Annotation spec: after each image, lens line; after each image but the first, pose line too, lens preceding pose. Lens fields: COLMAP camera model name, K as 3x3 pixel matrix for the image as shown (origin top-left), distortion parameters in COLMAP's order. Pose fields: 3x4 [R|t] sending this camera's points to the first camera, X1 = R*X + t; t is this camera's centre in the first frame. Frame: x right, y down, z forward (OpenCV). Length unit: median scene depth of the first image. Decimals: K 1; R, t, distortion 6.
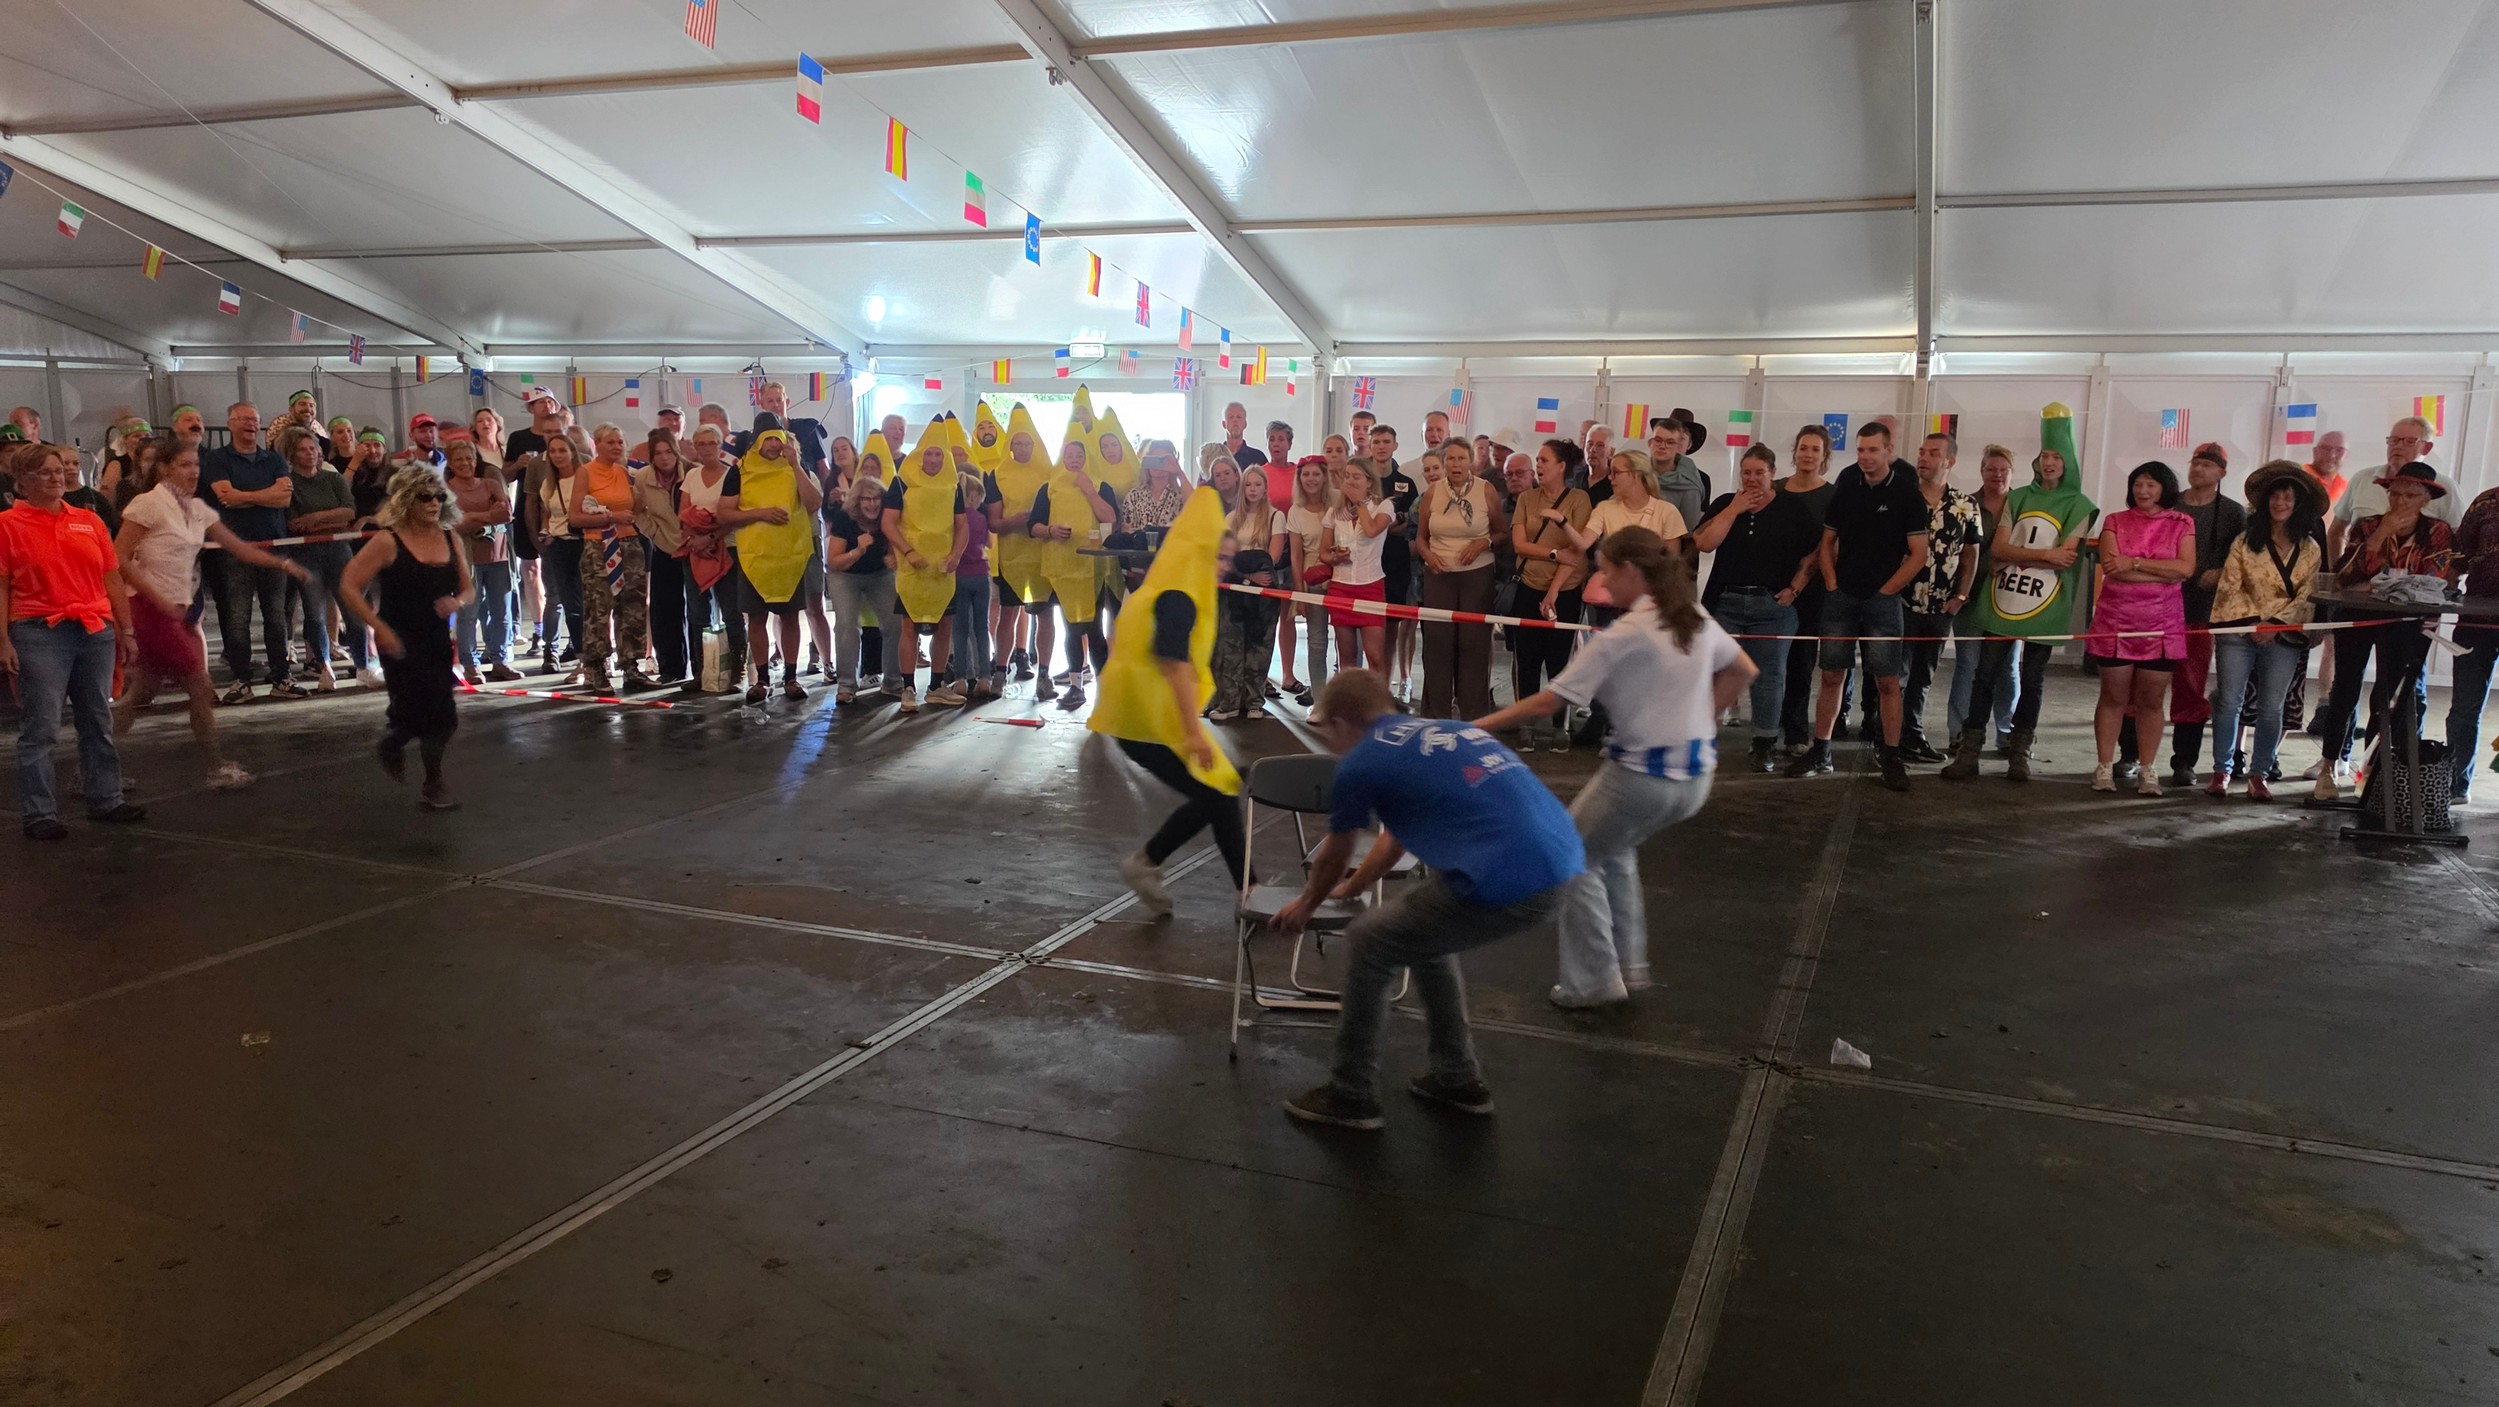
lens RADIAL K [[1756.9, 0, 1202.8], [0, 1756.9, 705.6], [0, 0, 1]] dist [0.008220, 0.002222]
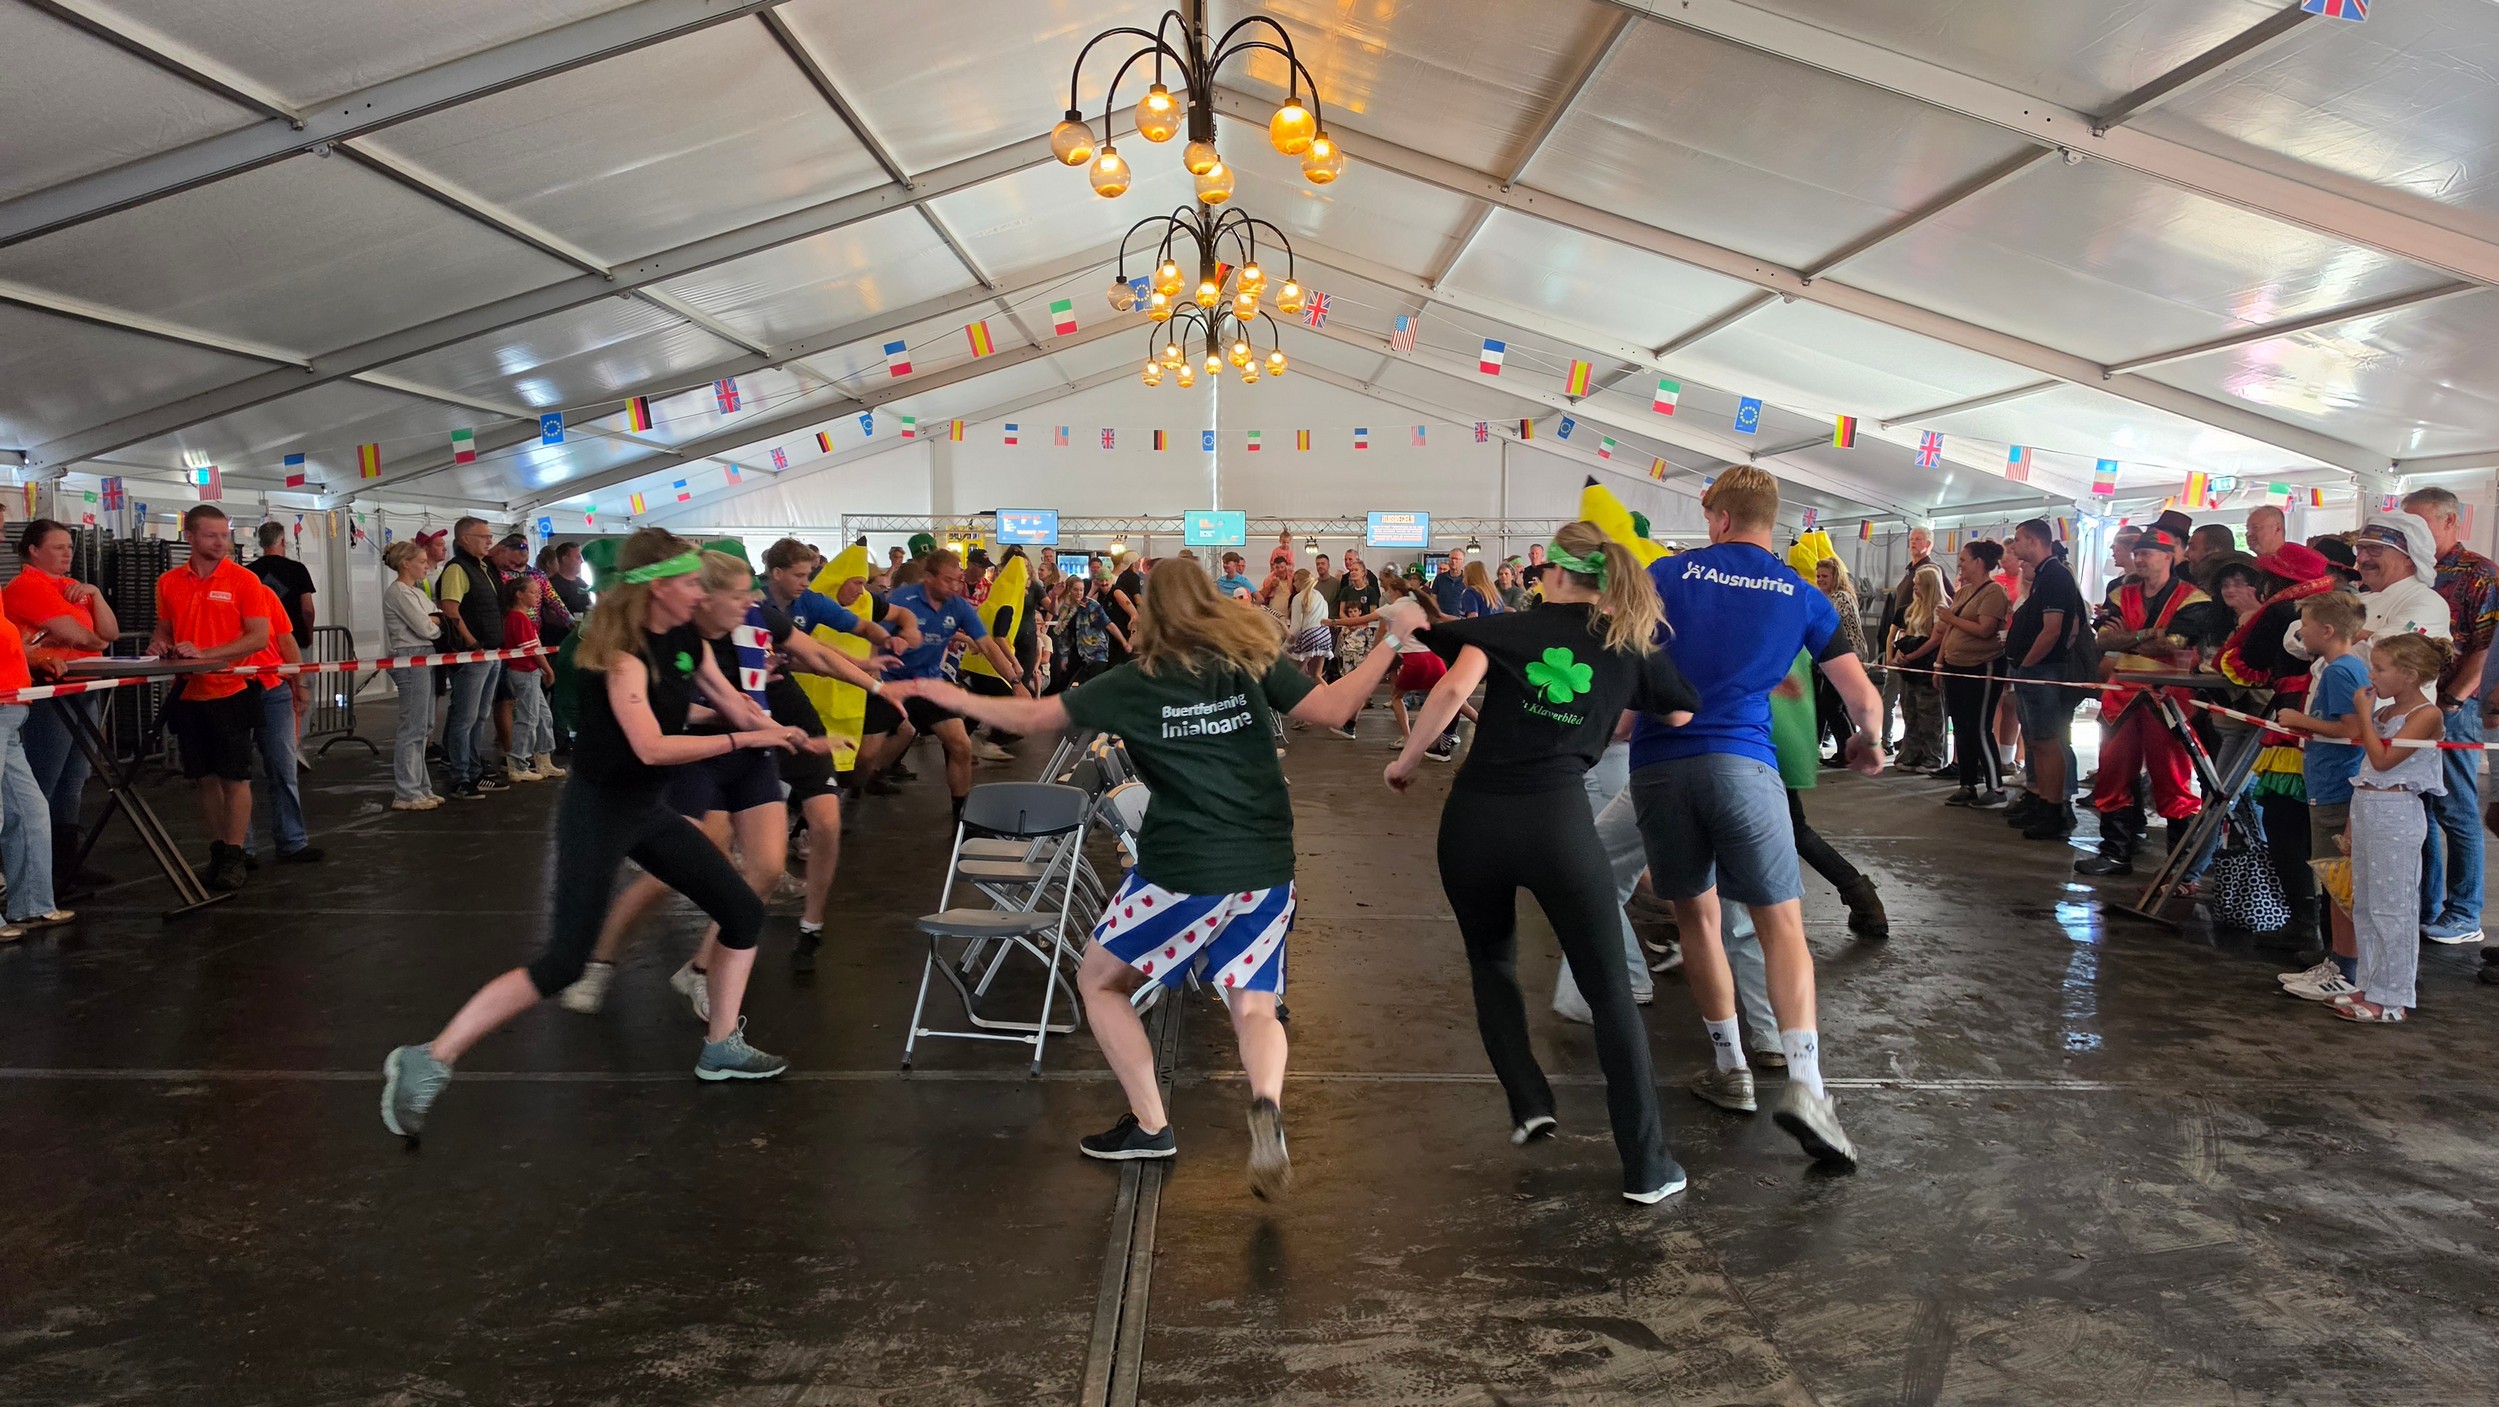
lens RADIAL K [[1723.1, 0, 1249.5], [0, 1723.1, 703.5], [0, 0, 1]] dist [0.002574, -0.000434]
pose [[0.406550, 0.055565, -0.911937, 0.738823], [-0.150292, 0.988618, -0.006765, 0.024951], [0.901182, 0.139807, 0.410274, 0.069026]]
